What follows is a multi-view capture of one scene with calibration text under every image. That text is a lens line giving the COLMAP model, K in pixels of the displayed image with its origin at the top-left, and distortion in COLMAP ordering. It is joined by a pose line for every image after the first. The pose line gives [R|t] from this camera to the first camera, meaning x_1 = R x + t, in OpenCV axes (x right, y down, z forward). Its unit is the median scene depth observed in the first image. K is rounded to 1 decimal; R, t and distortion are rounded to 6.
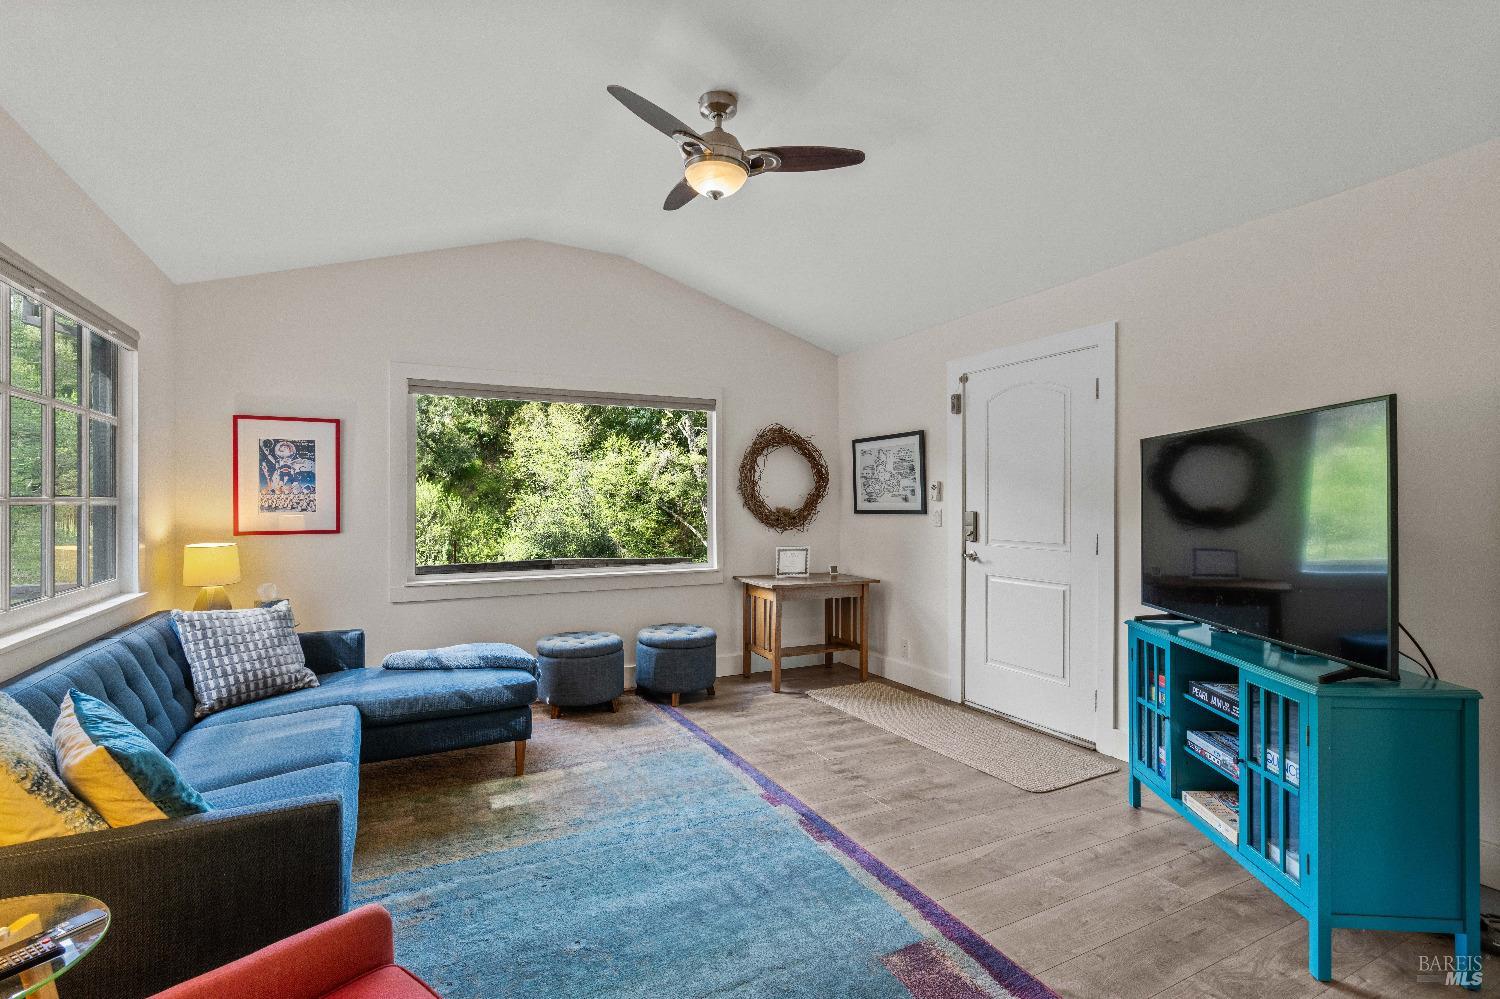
lens RADIAL K [[689.2, 0, 757.6], [0, 689.2, 500.0], [0, 0, 1]] dist [-0.003132, 0.000839]
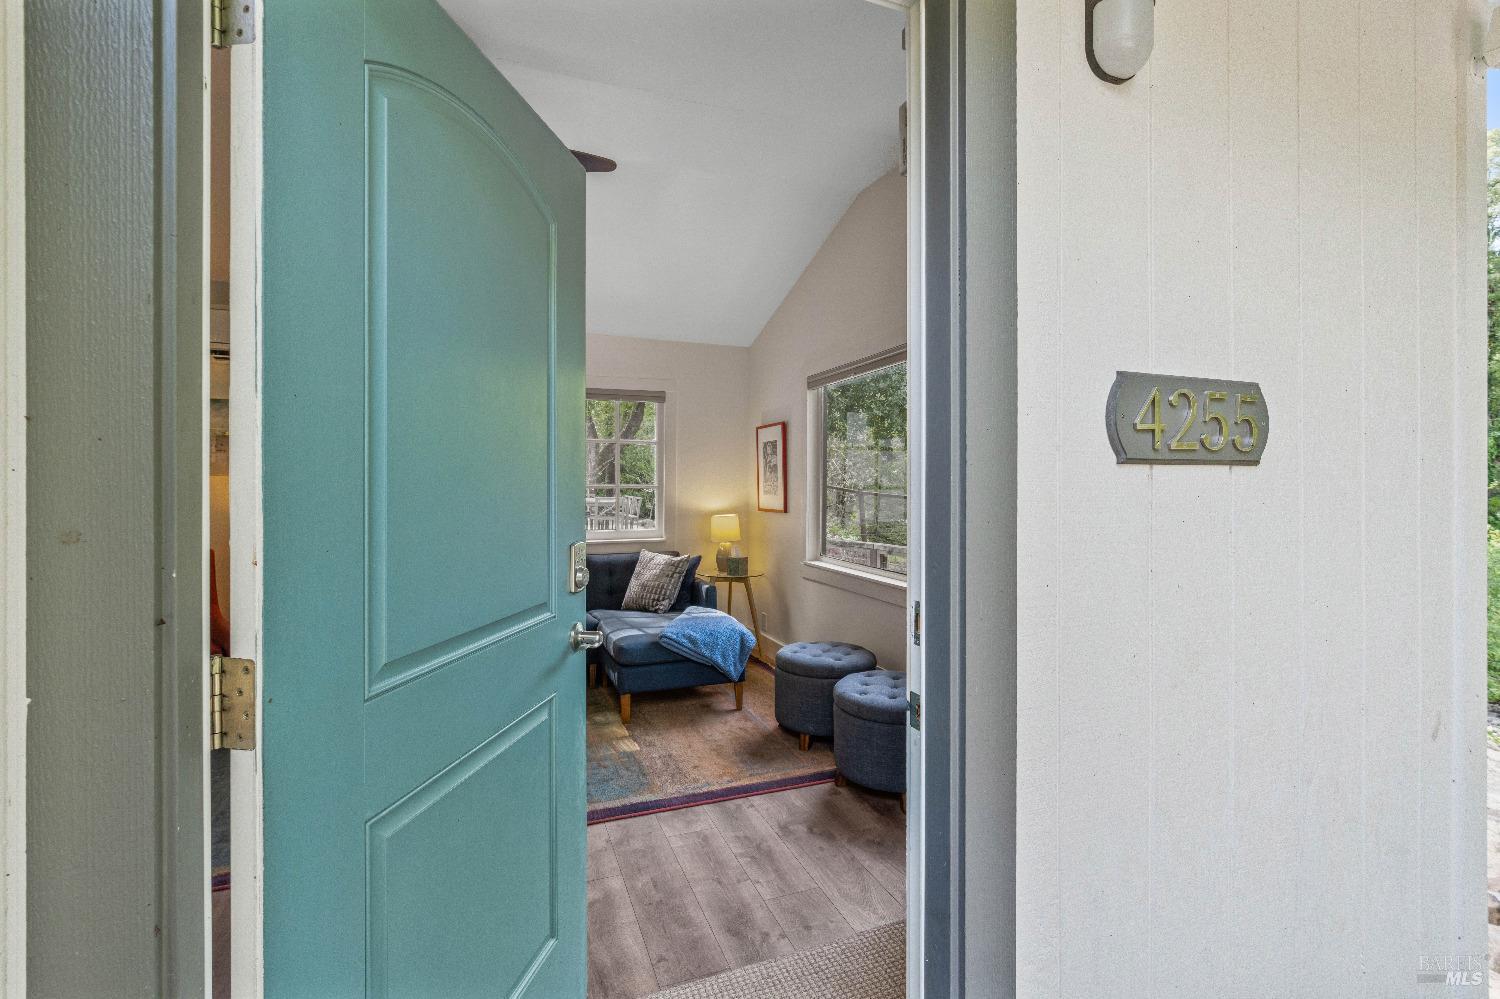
lens RADIAL K [[689.2, 0, 750.8], [0, 689.2, 489.4], [0, 0, 1]] dist [-0.003132, 0.000839]
pose [[-0.126049, 0.008267, -0.991990, 0.663885], [0.008665, 0.999936, 0.007232, -0.003810], [0.991986, -0.007684, -0.126113, 1.156478]]
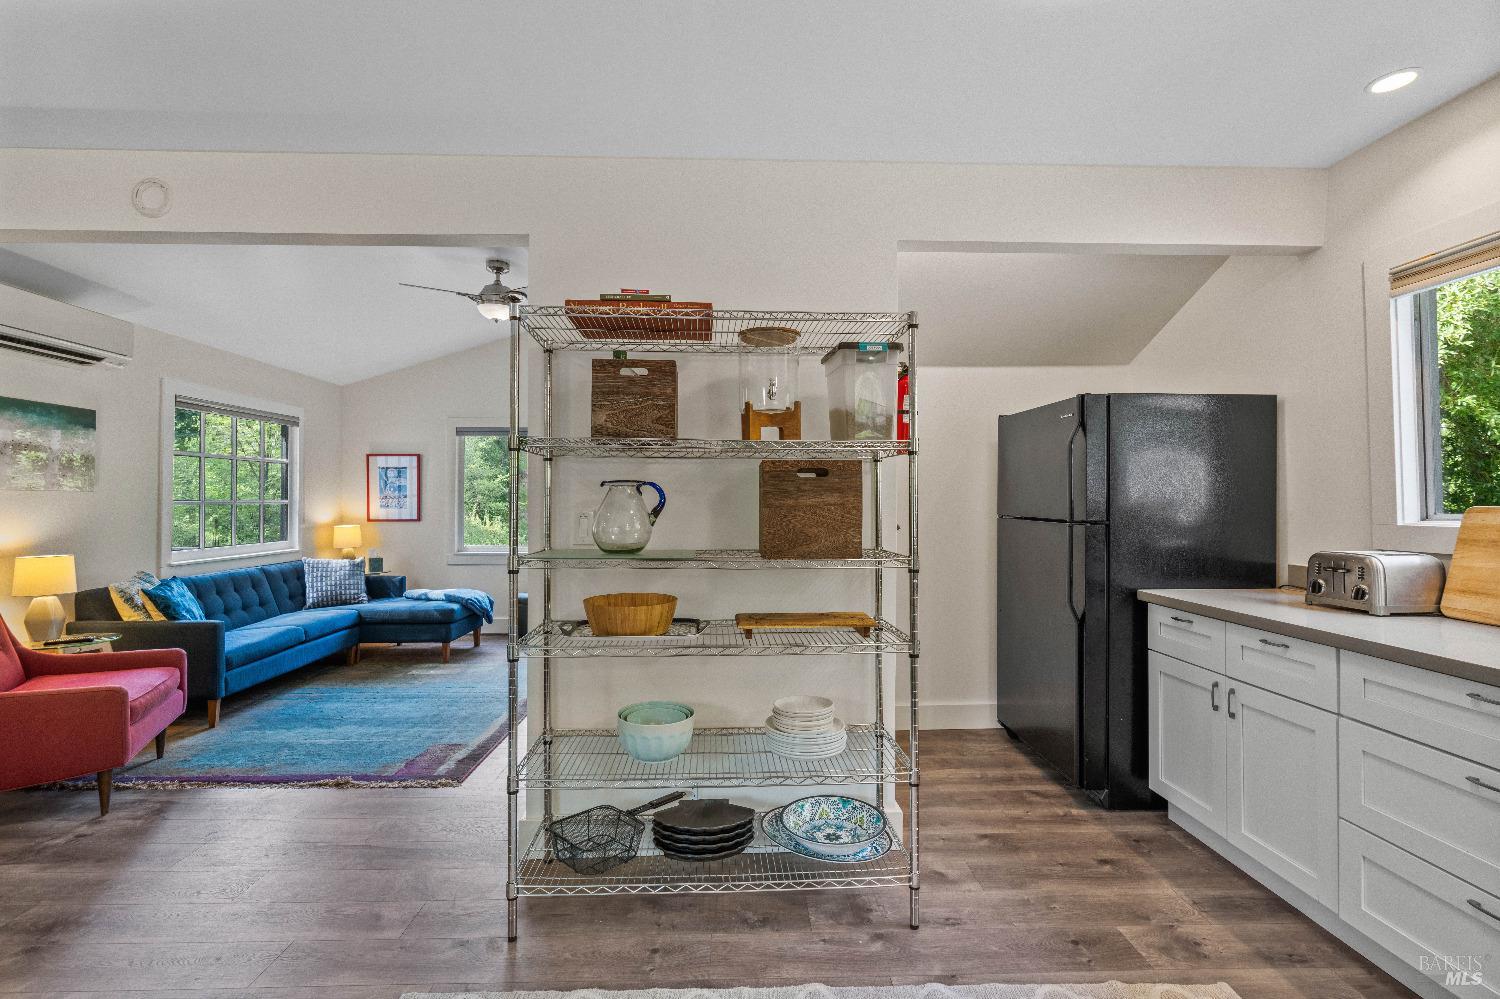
lens RADIAL K [[689.2, 0, 756.1], [0, 689.2, 491.9], [0, 0, 1]] dist [-0.003132, 0.000839]
pose [[0.899372, -0.005175, -0.437154, 0.929075], [0.003557, 0.999983, -0.004520, -0.013202], [0.437170, 0.002511, 0.899375, -0.171621]]
